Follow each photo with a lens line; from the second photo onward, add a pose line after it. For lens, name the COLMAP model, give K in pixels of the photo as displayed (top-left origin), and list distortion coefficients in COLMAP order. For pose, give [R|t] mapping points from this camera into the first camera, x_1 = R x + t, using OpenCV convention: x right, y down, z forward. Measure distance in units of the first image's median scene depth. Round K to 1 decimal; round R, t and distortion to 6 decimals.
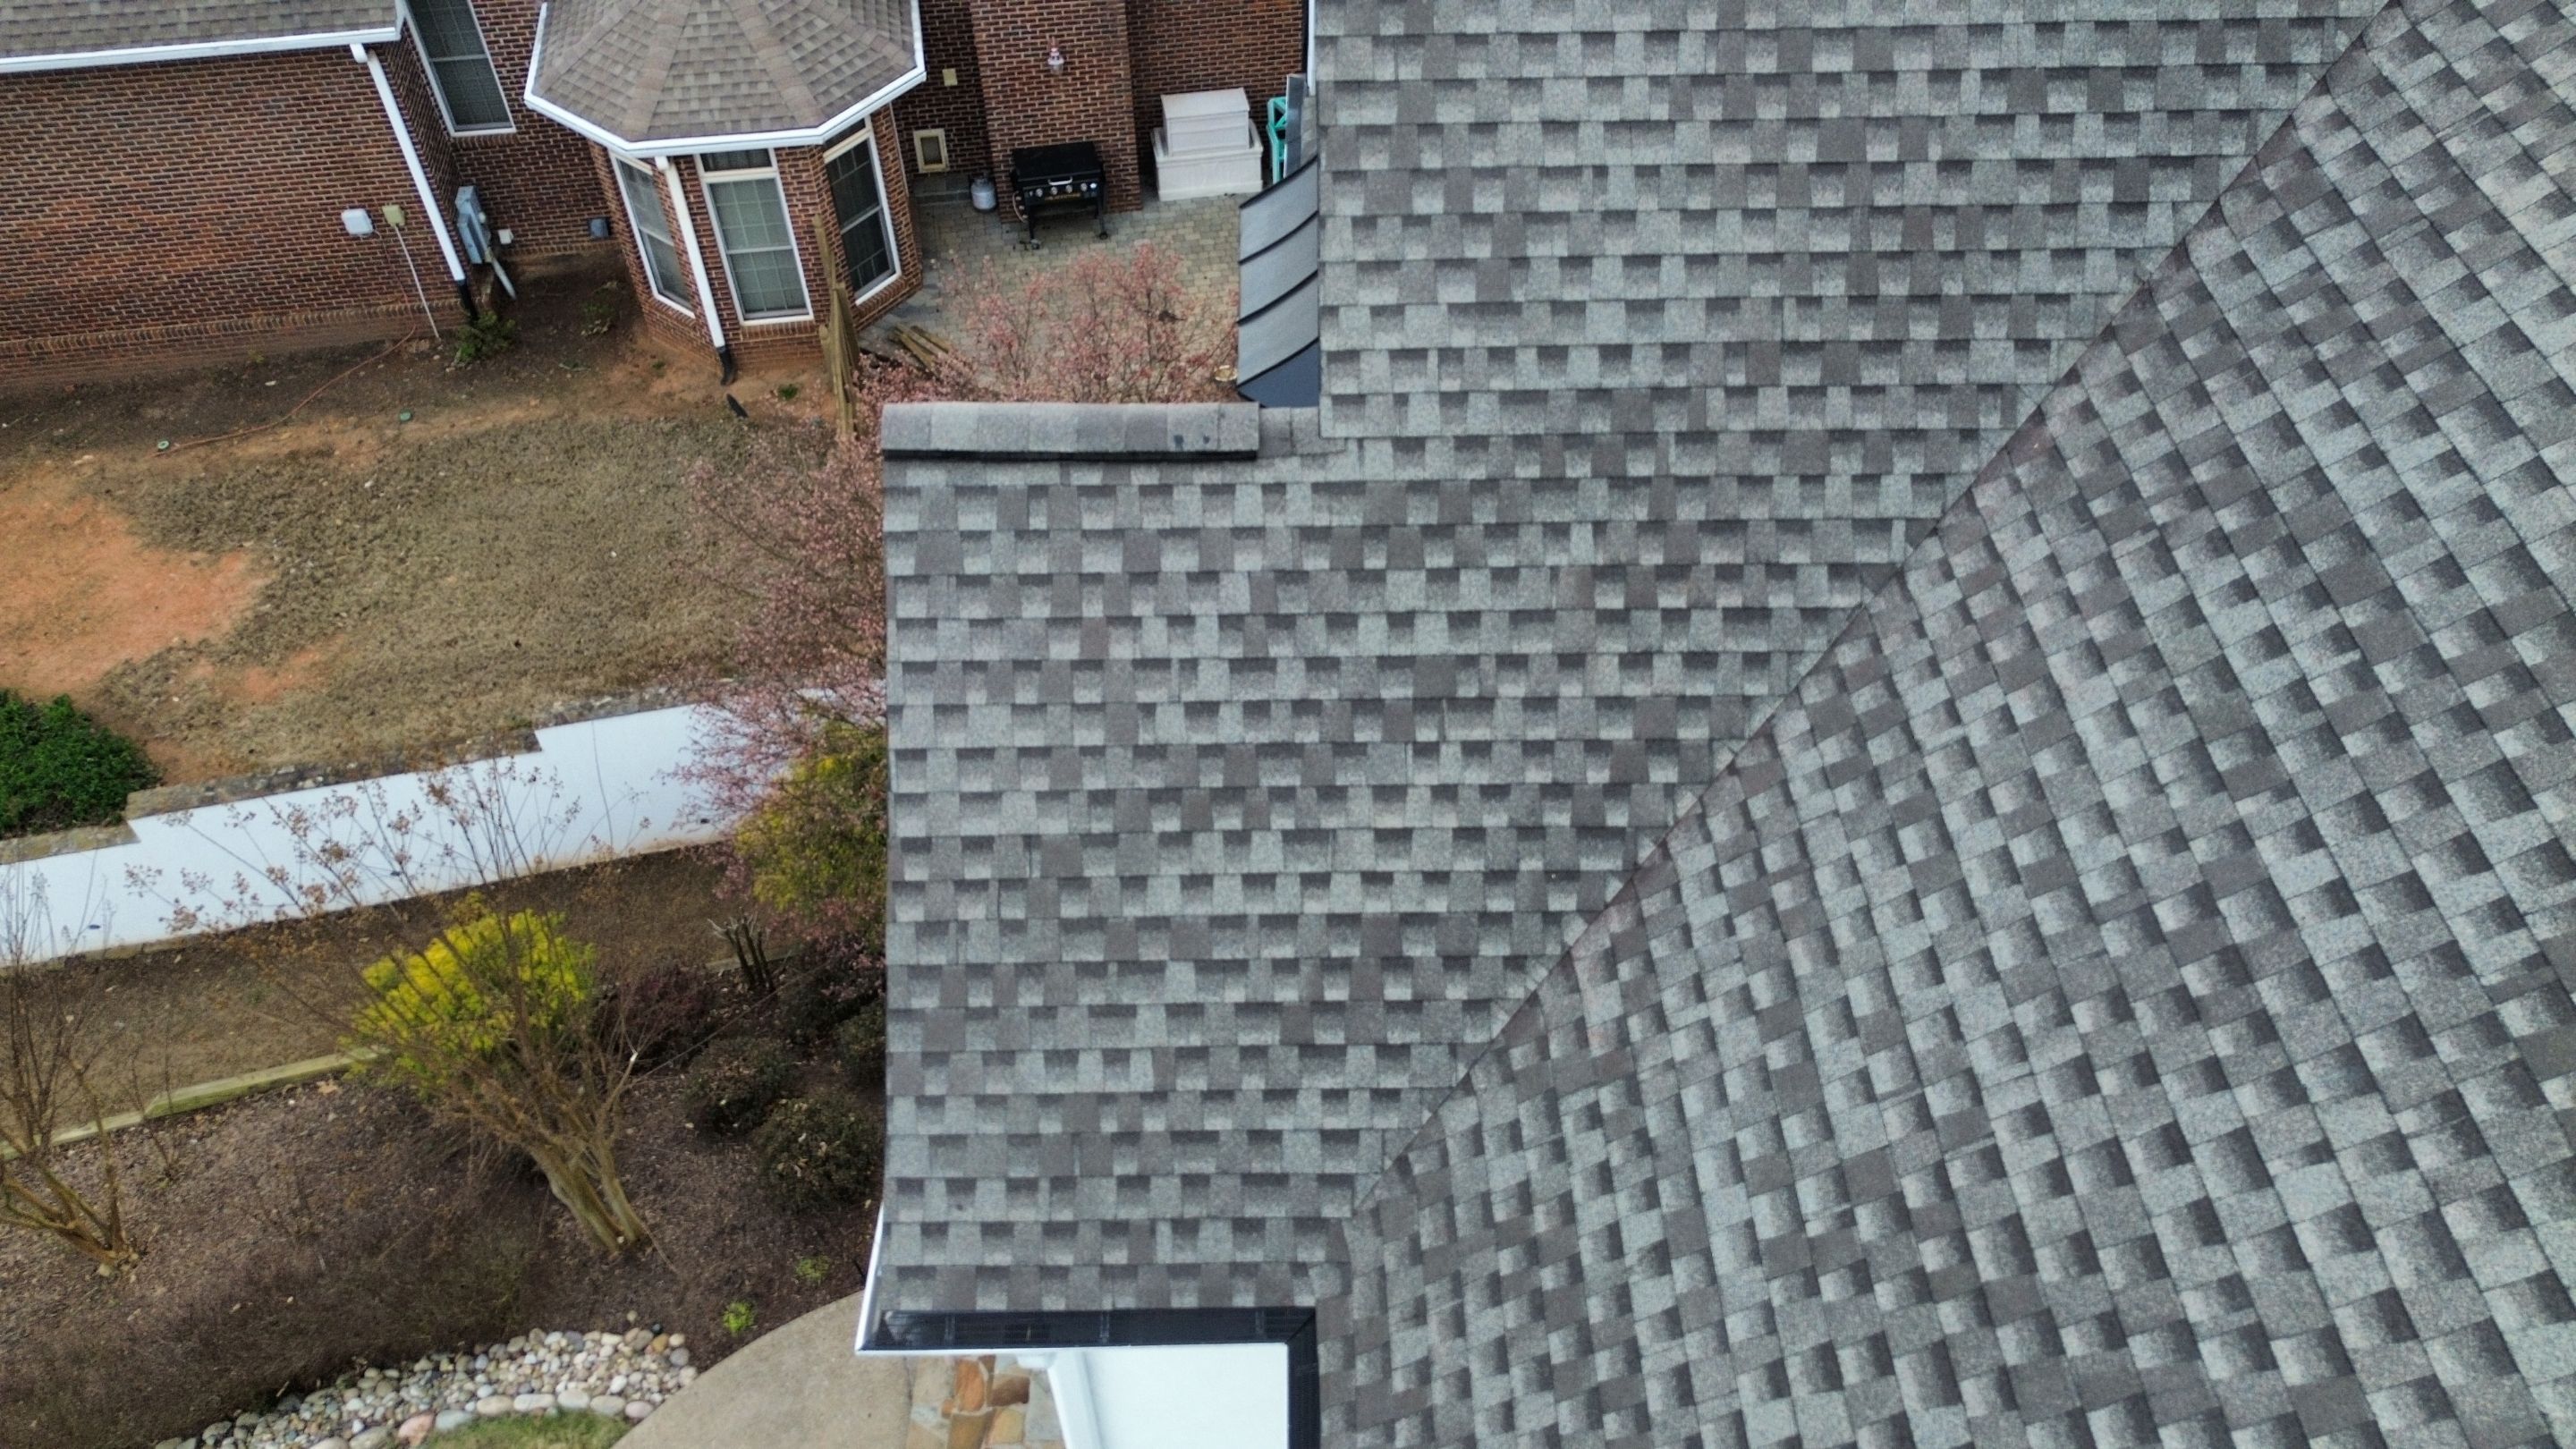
lens RADIAL K [[1813.3, 0, 1289.0], [0, 1813.3, 727.9], [0, 0, 1]] dist [0.080533, -0.070345]
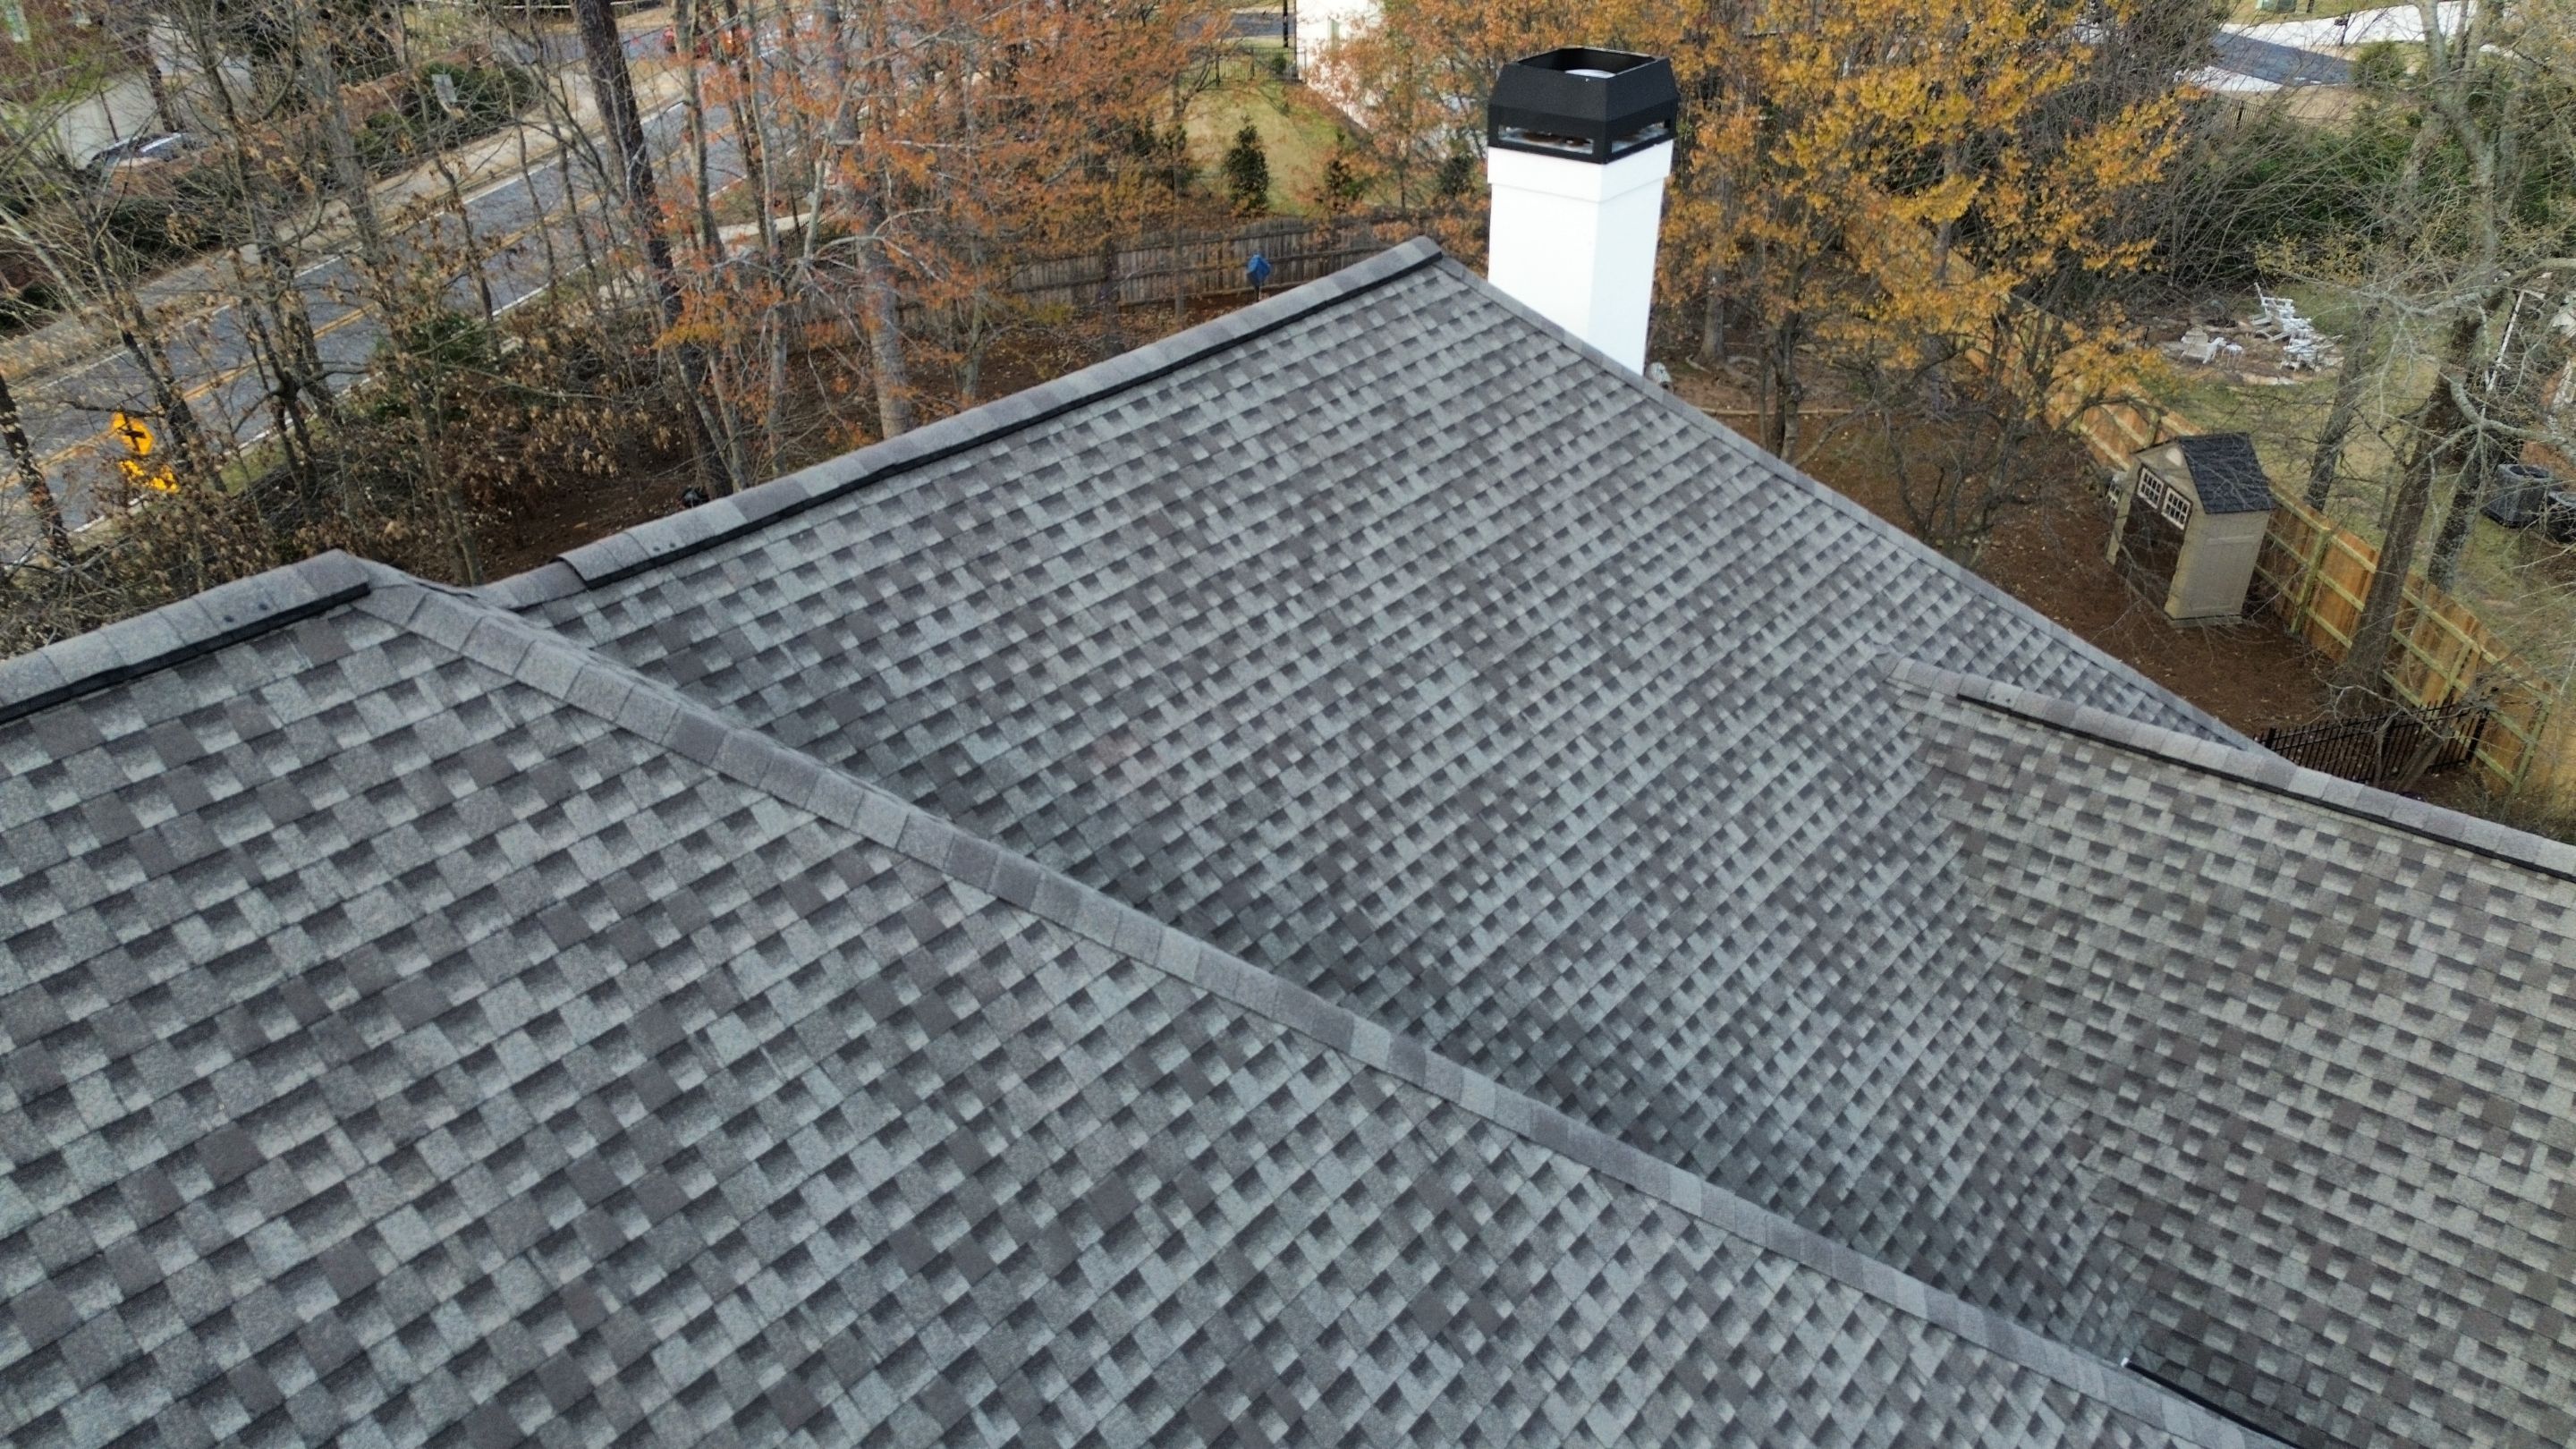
lens RADIAL K [[1813.3, 0, 1295.5], [0, 1813.3, 706.3], [0, 0, 1]] dist [0.080533, -0.070345]
pose [[-0.771979, -0.292769, 0.564211, 0.038653], [0.472711, 0.328994, 0.817500, -0.965302], [-0.424961, 0.897802, -0.115582, 0.530382]]
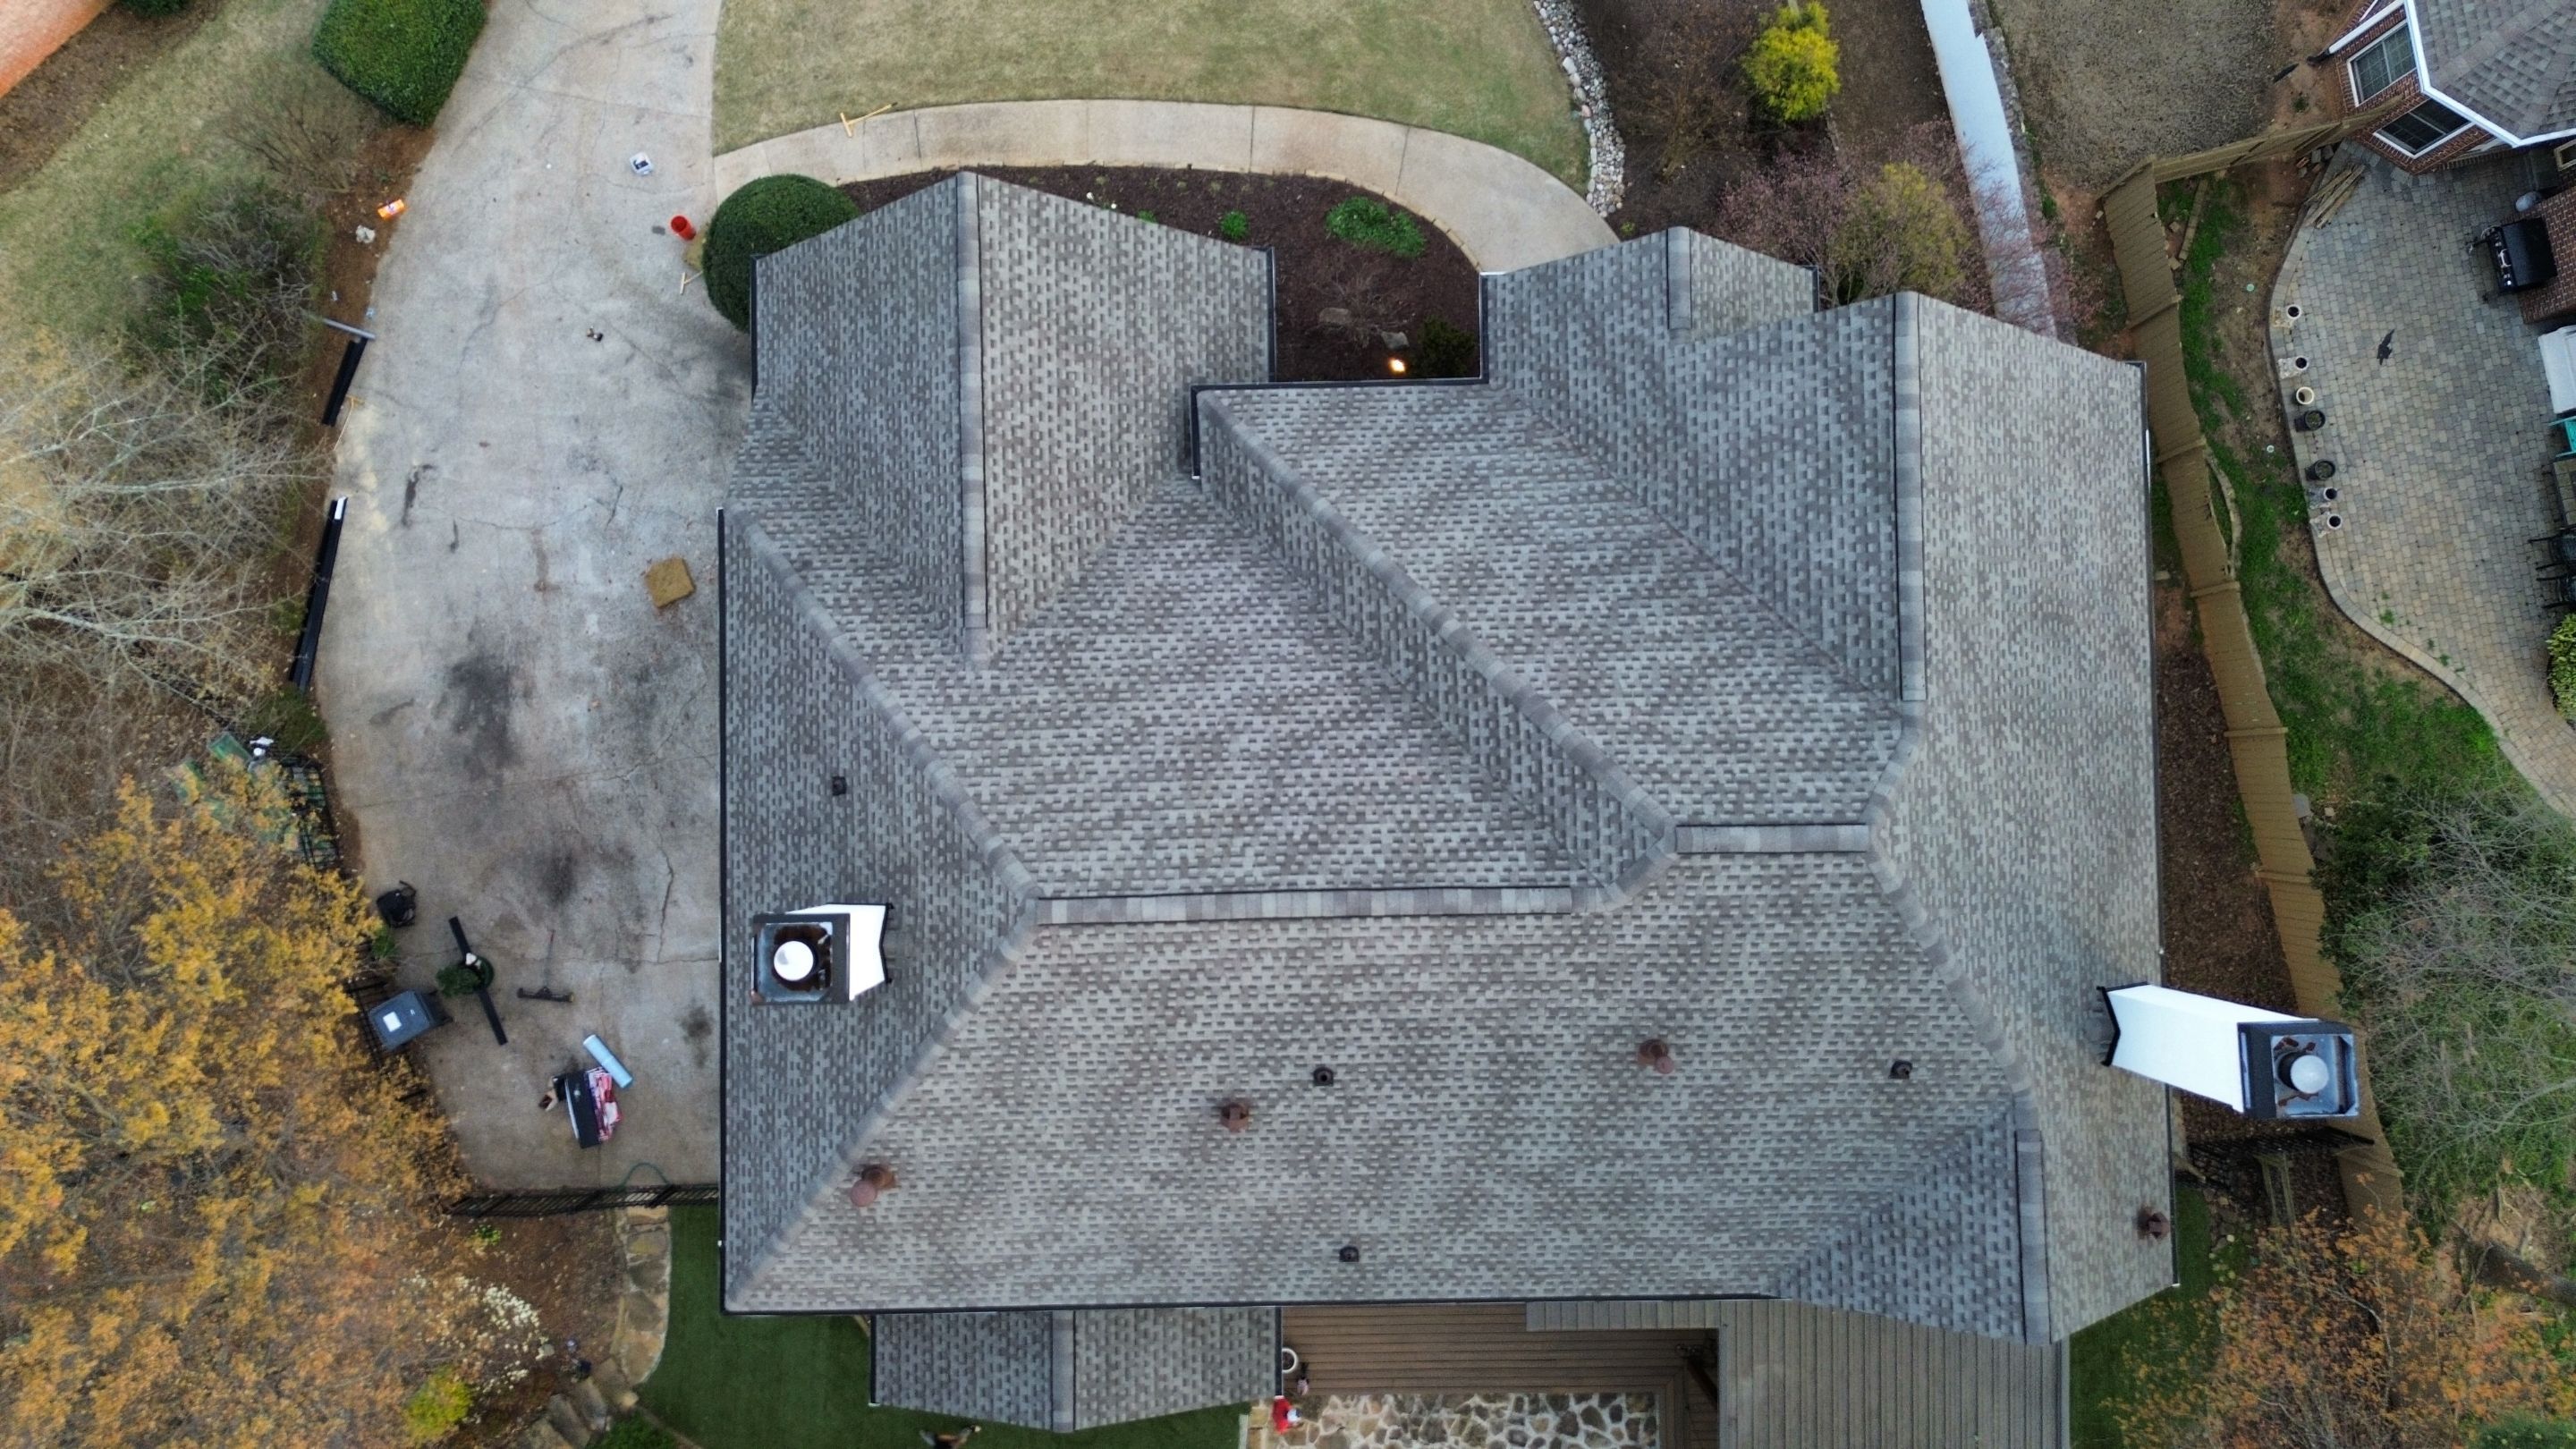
lens RADIAL K [[1809.8, 0, 1260.9], [0, 1809.8, 740.8], [0, 0, 1]] dist [0.084438, -0.073569]
pose [[0.013610, 0.999759, -0.017235, 0.884517], [-0.711124, 0.021795, 0.702728, -2.177324], [0.702935, 0.002693, 0.711249, -2.267406]]
